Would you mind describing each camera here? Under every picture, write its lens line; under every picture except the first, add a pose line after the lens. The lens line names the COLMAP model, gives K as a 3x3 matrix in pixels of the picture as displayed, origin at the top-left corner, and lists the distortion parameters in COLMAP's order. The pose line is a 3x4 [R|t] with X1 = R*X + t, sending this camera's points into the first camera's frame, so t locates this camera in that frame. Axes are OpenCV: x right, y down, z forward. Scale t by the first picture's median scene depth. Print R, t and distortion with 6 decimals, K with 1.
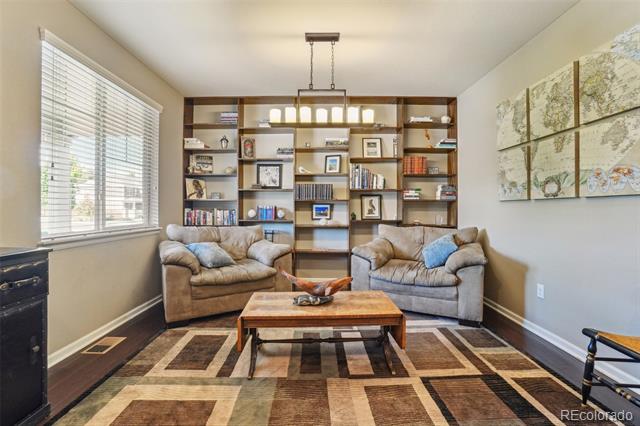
lens RADIAL K [[289.6, 0, 317.4], [0, 289.6, 208.0], [0, 0, 1]] dist [-0.059995, 0.020389]
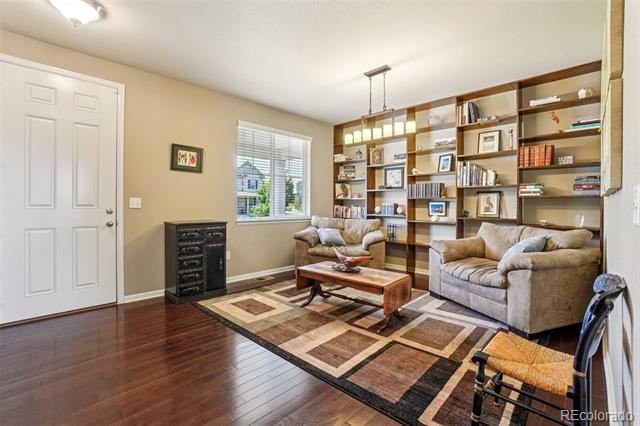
lens RADIAL K [[289.6, 0, 317.4], [0, 289.6, 208.0], [0, 0, 1]] dist [-0.059995, 0.020389]
pose [[0.710189, 0.009691, -0.703945, 0.468901], [-0.001839, 0.999927, 0.011910, -0.001854], [0.704009, -0.007164, 0.710155, -0.063825]]
